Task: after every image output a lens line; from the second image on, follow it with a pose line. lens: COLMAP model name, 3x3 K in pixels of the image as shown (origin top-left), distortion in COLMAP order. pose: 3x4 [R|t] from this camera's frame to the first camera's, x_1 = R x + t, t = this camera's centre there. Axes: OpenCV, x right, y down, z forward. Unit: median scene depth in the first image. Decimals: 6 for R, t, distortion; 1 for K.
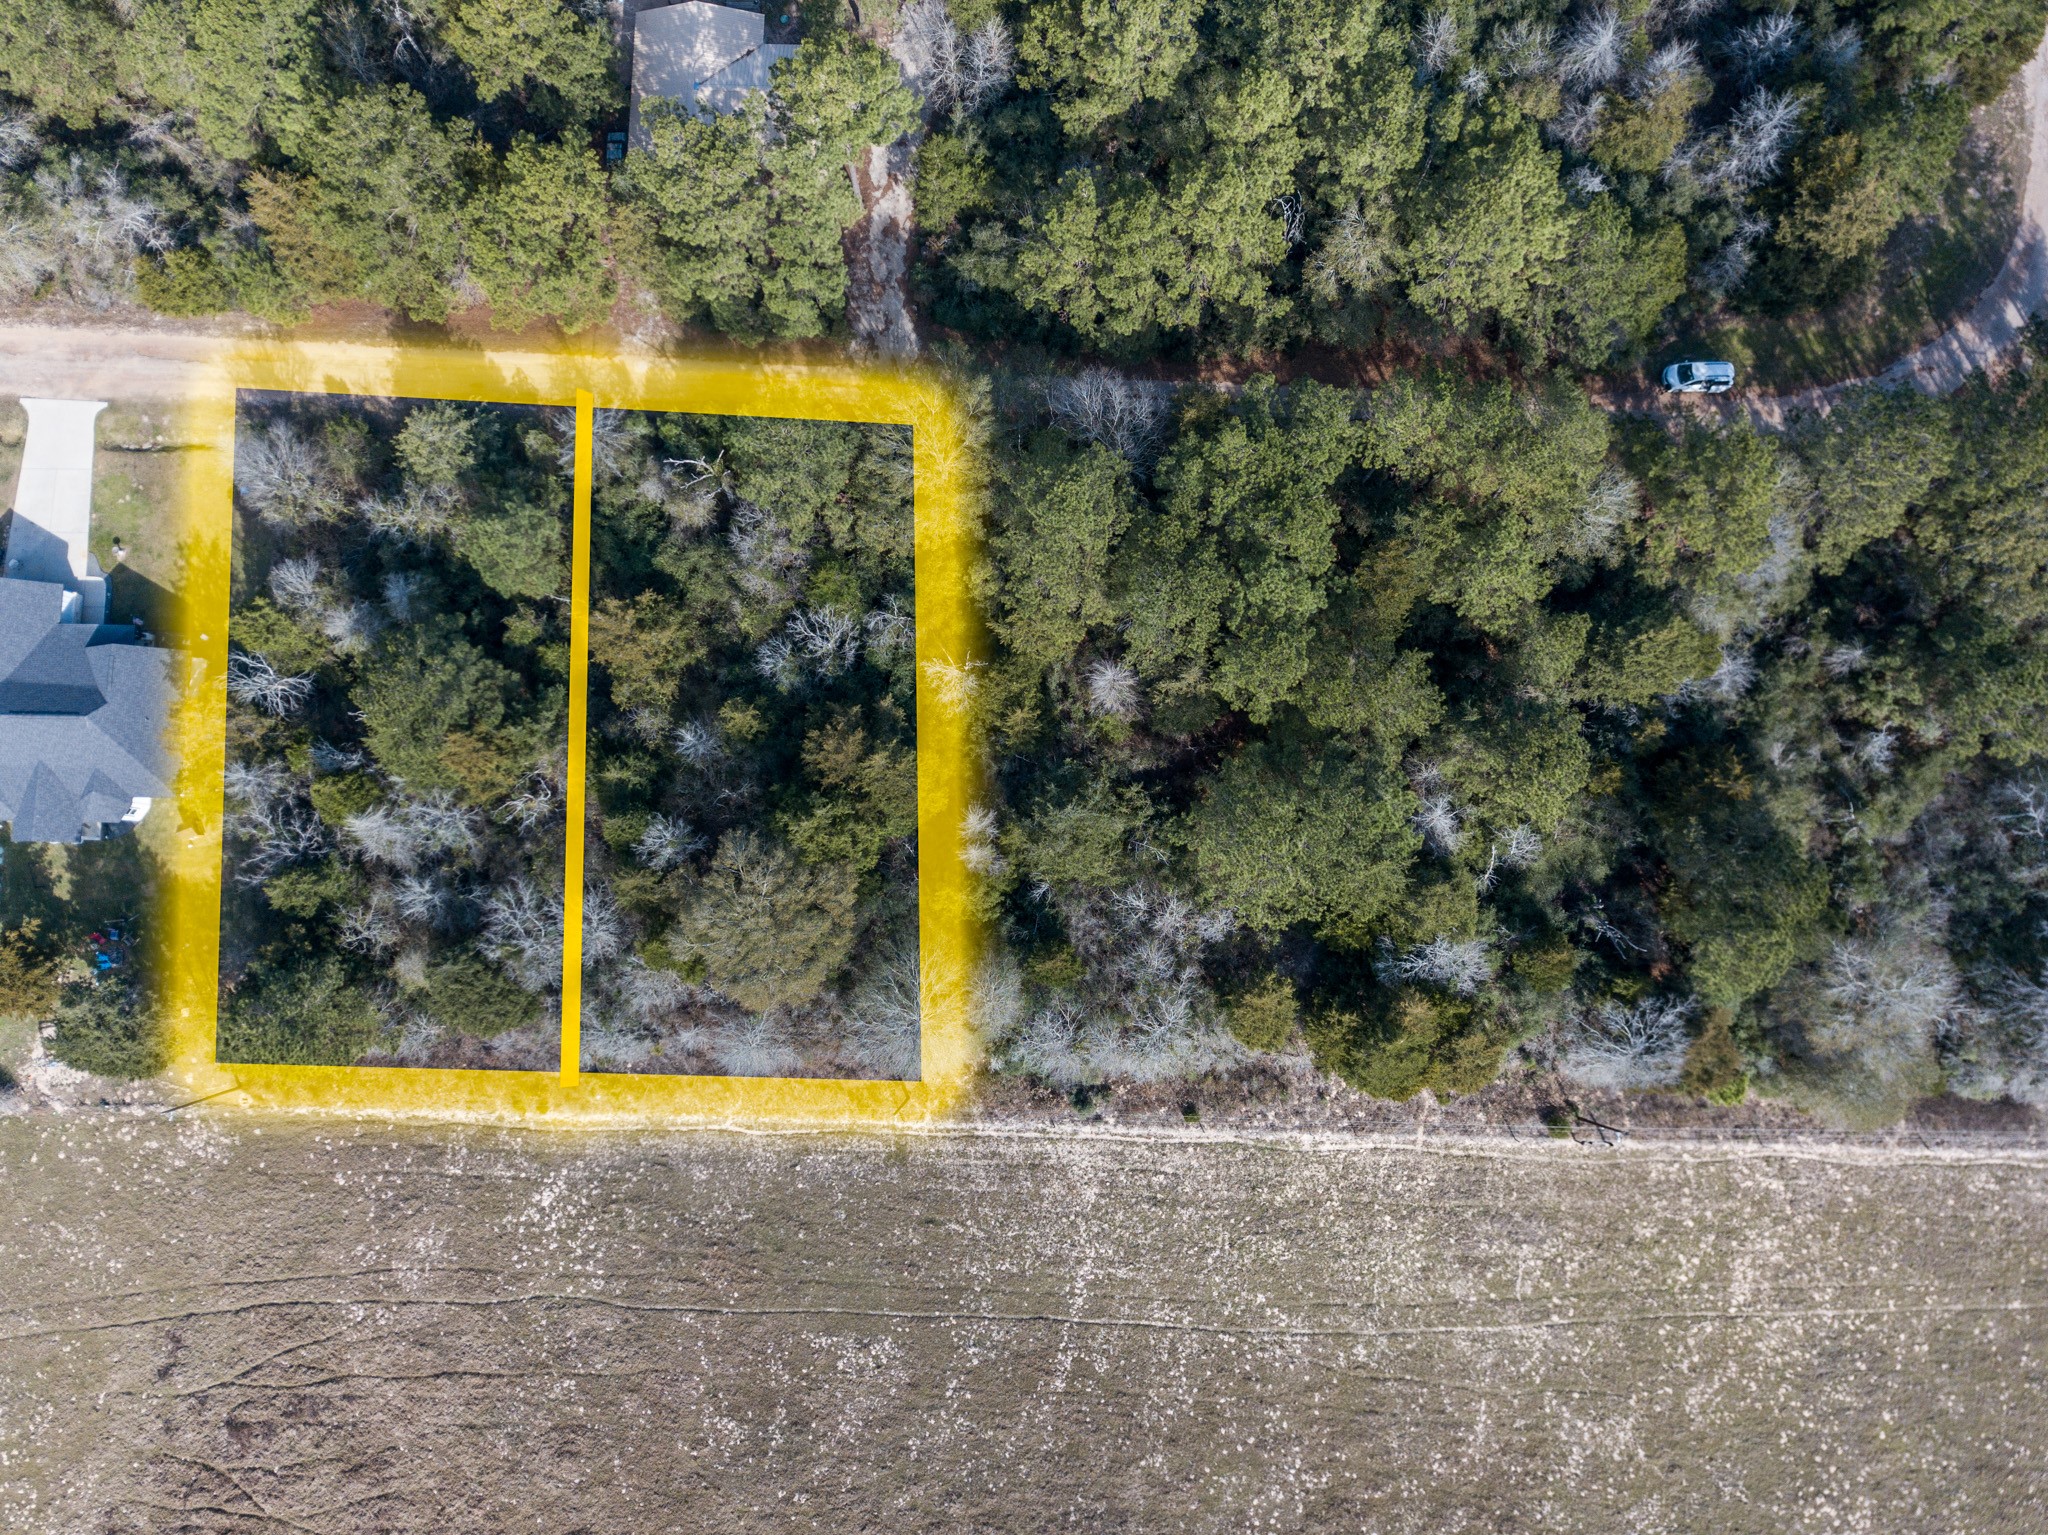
lens RADIAL K [[1548.7, 0, 1039.5], [0, 1548.7, 773.0], [0, 0, 1]] dist [0.014746, -0.011146]
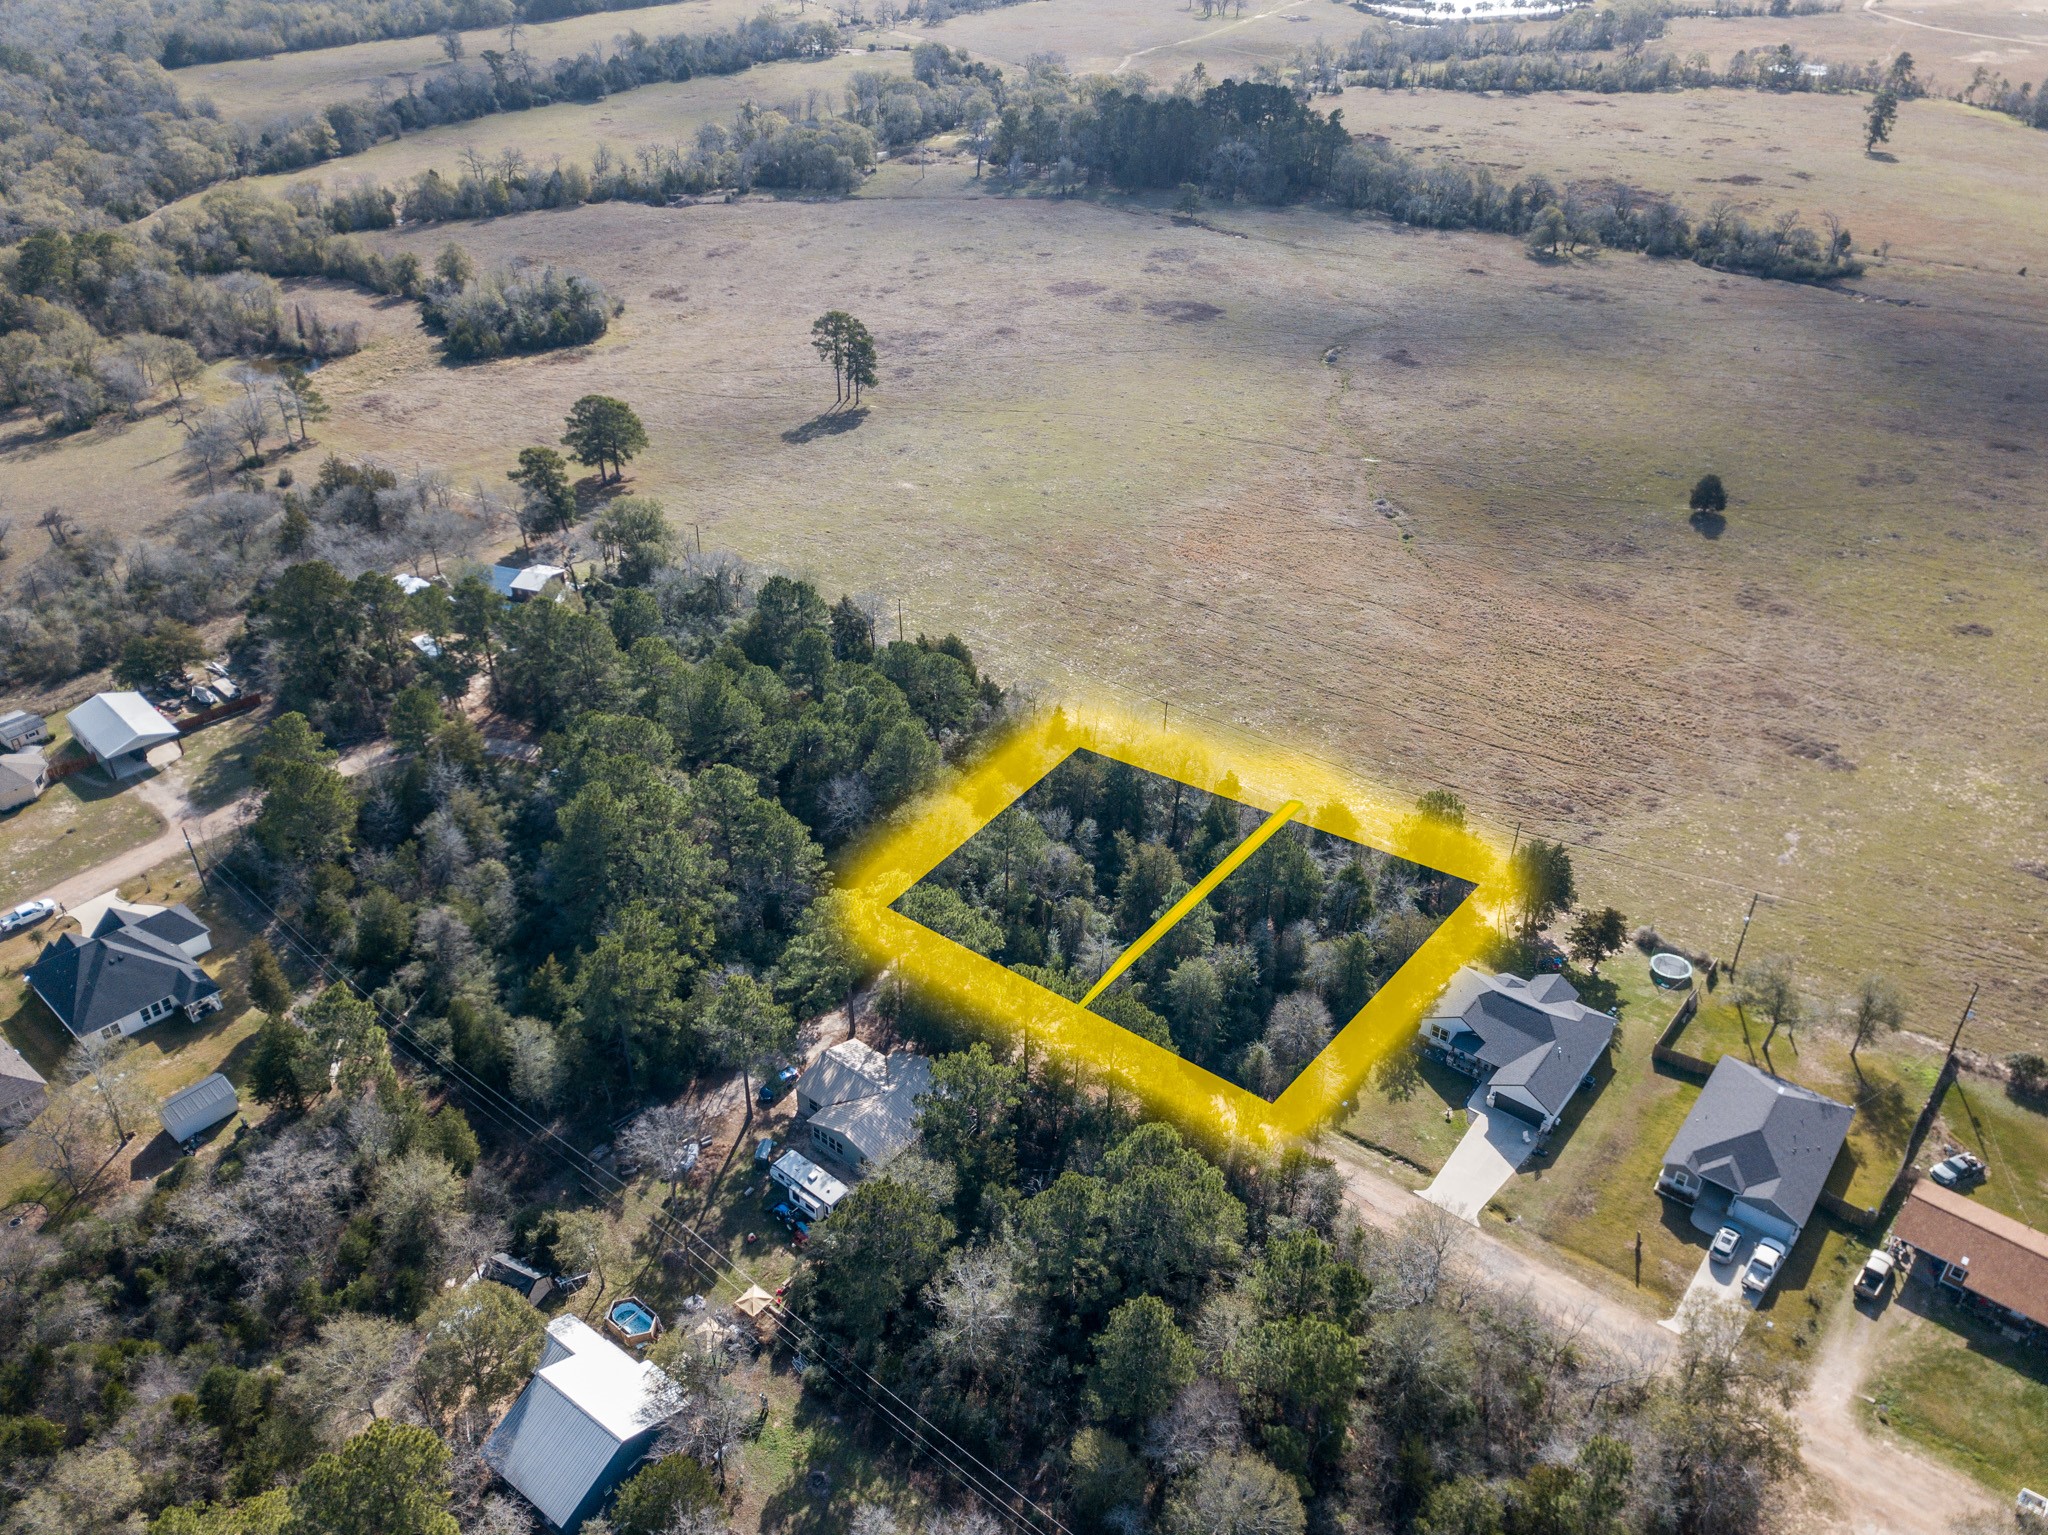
lens RADIAL K [[1548.7, 0, 1018.0], [0, 1548.7, 763.9], [0, 0, 1]] dist [0.014746, -0.011146]
pose [[-0.796059, -0.316597, 0.515806, -0.919124], [0.602049, -0.327137, 0.728367, -1.272527], [-0.061860, 0.890363, 0.451028, 0.167351]]
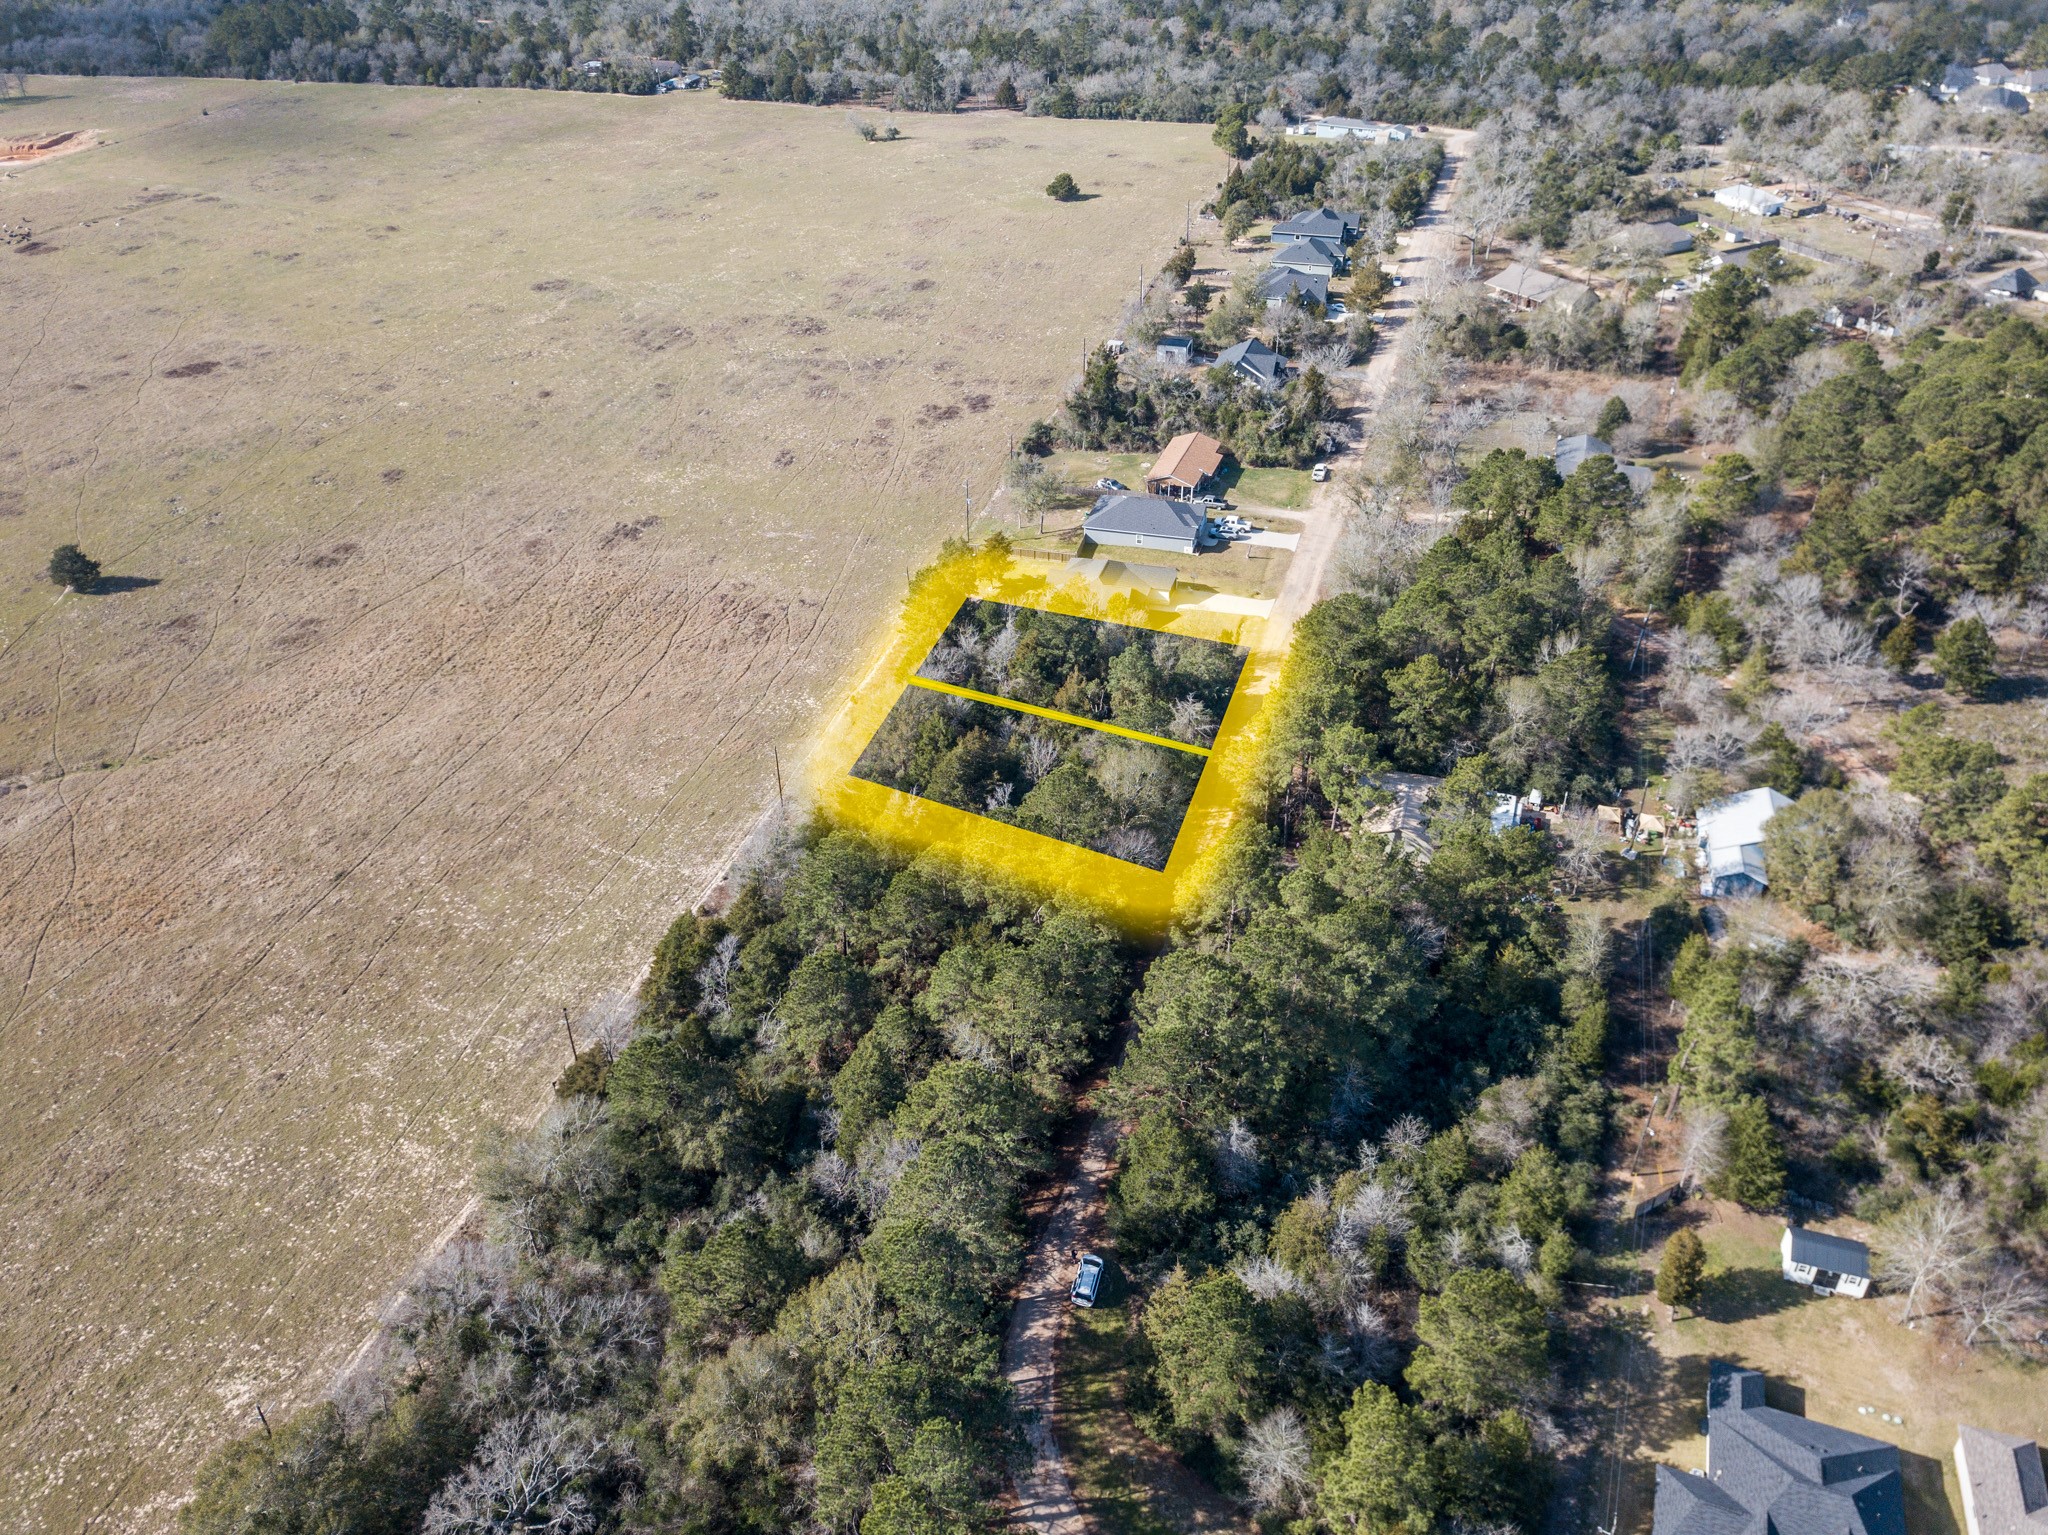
lens RADIAL K [[1548.7, 0, 1018.5], [0, 1548.7, 786.9], [0, 0, 1]] dist [0.014746, -0.011146]
pose [[-0.271022, 0.559513, -0.783258, 1.180561], [-0.953913, -0.047210, 0.296348, -0.549520], [0.128832, 0.827476, 0.546521, 0.074676]]
